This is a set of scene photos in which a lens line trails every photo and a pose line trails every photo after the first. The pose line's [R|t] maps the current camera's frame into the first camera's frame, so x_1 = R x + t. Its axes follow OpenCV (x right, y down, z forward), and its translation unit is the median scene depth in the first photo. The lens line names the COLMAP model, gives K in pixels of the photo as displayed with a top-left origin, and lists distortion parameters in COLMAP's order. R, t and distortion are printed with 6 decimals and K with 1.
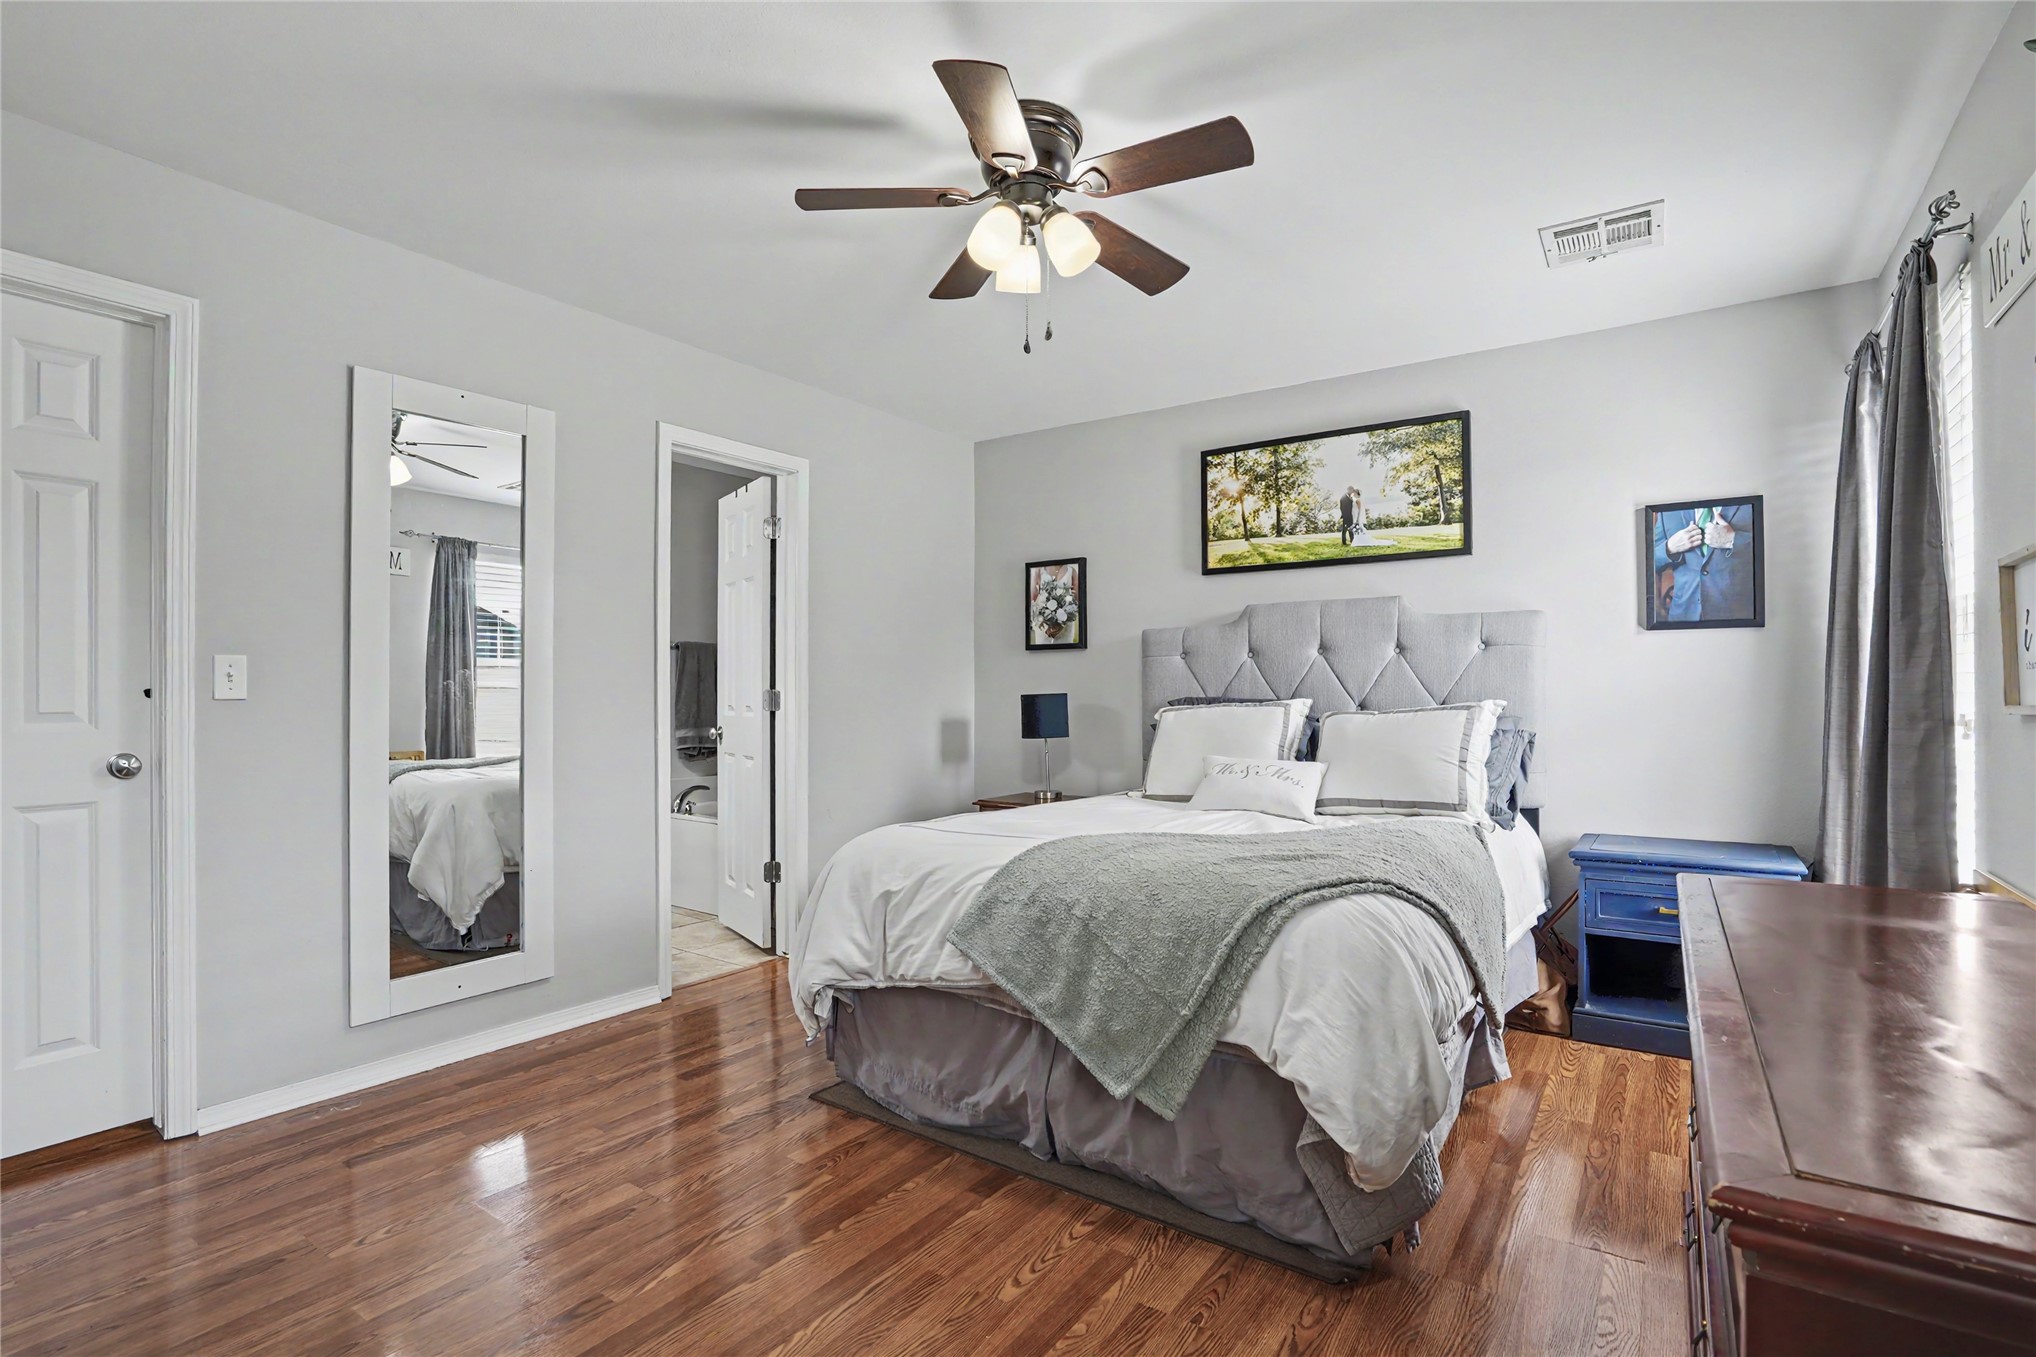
lens RADIAL K [[985.8, 0, 1018.0], [0, 985.8, 678.5], [0, 0, 1]] dist [-0.066818, 0.024735]
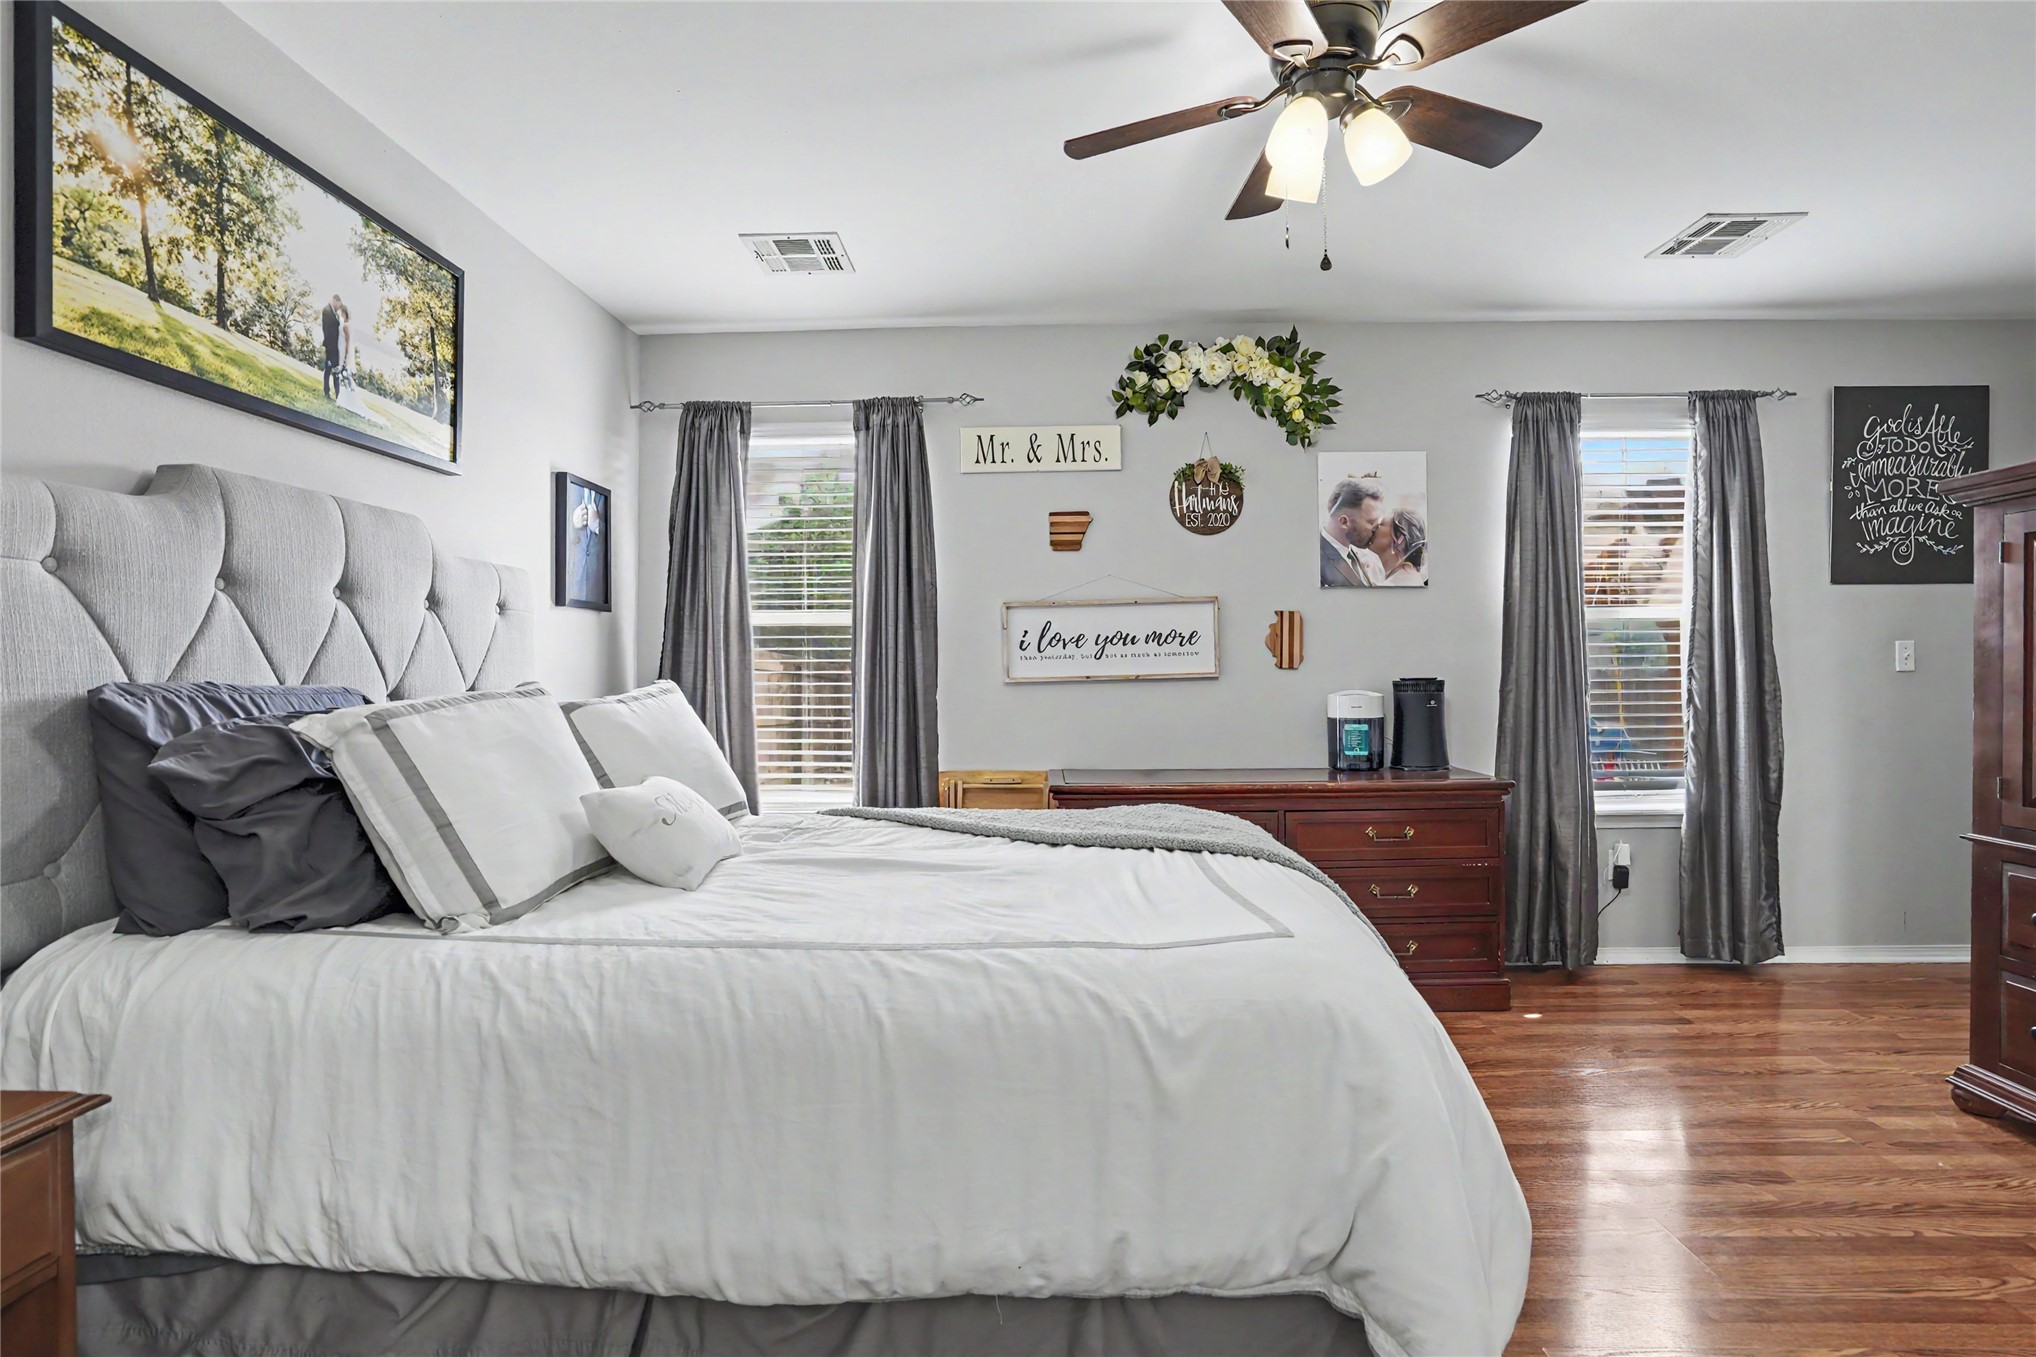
lens RADIAL K [[985.8, 0, 1018.0], [0, 985.8, 678.5], [0, 0, 1]] dist [-0.066818, 0.024735]
pose [[-0.547918, -0.001129, 0.836531, -0.301755], [-0.006019, 0.999979, -0.002593, 0.016152], [-0.836510, -0.006456, -0.547913, 0.934982]]
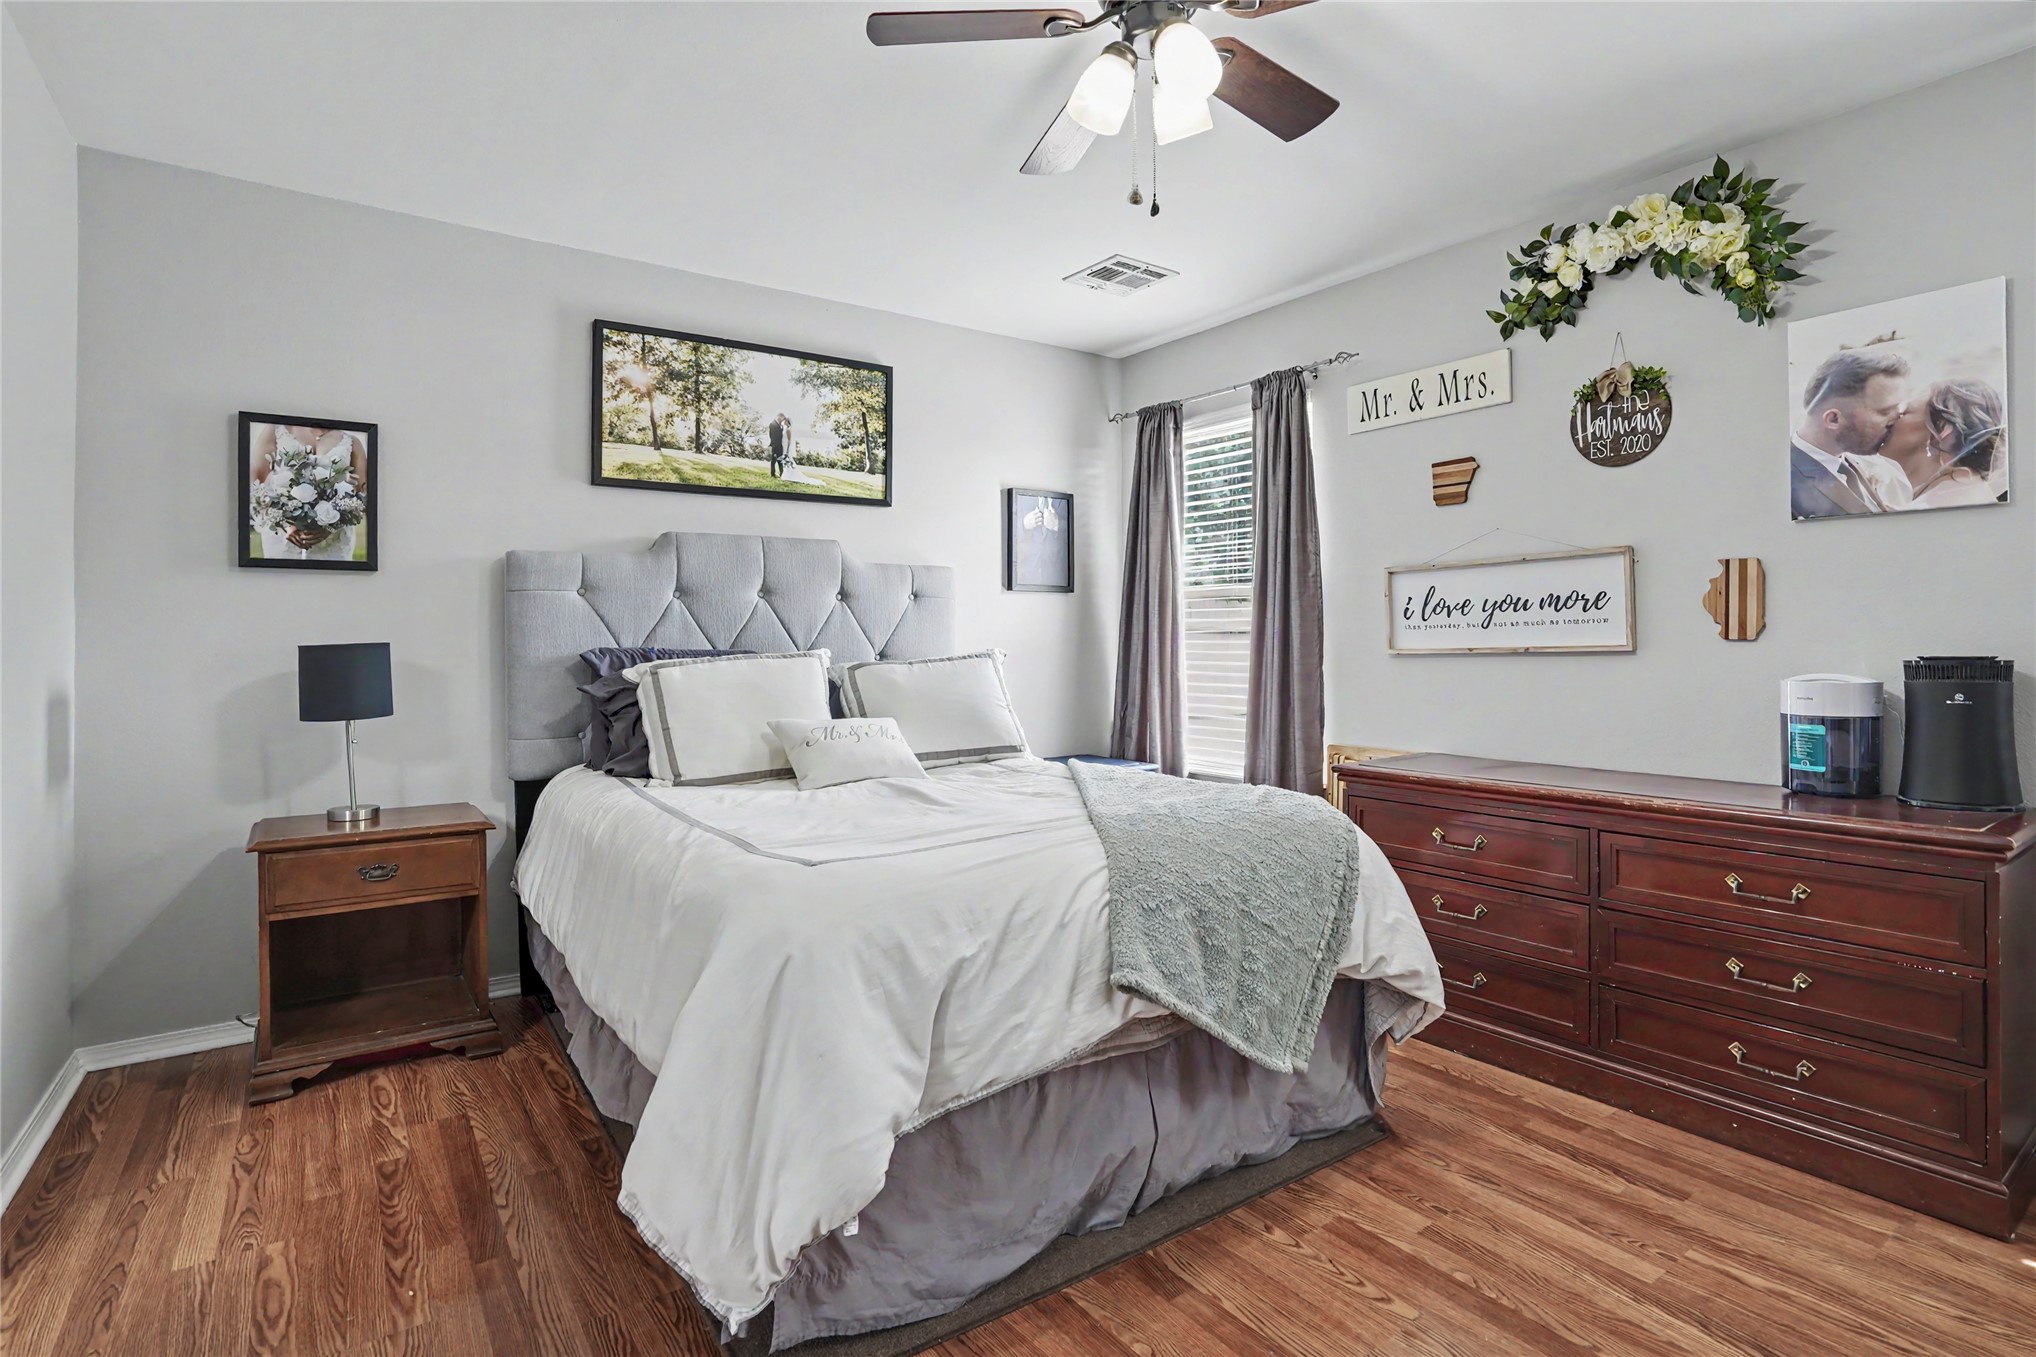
lens RADIAL K [[997.5, 0, 1012.3], [0, 997.5, 651.4], [0, 0, 1]] dist [-0.064703, 0.028912]
pose [[0.333780, -0.007871, 0.942618, -0.435513], [-0.012930, 0.999833, 0.012928, 0.008504], [-0.942562, -0.016503, 0.333623, 0.470634]]
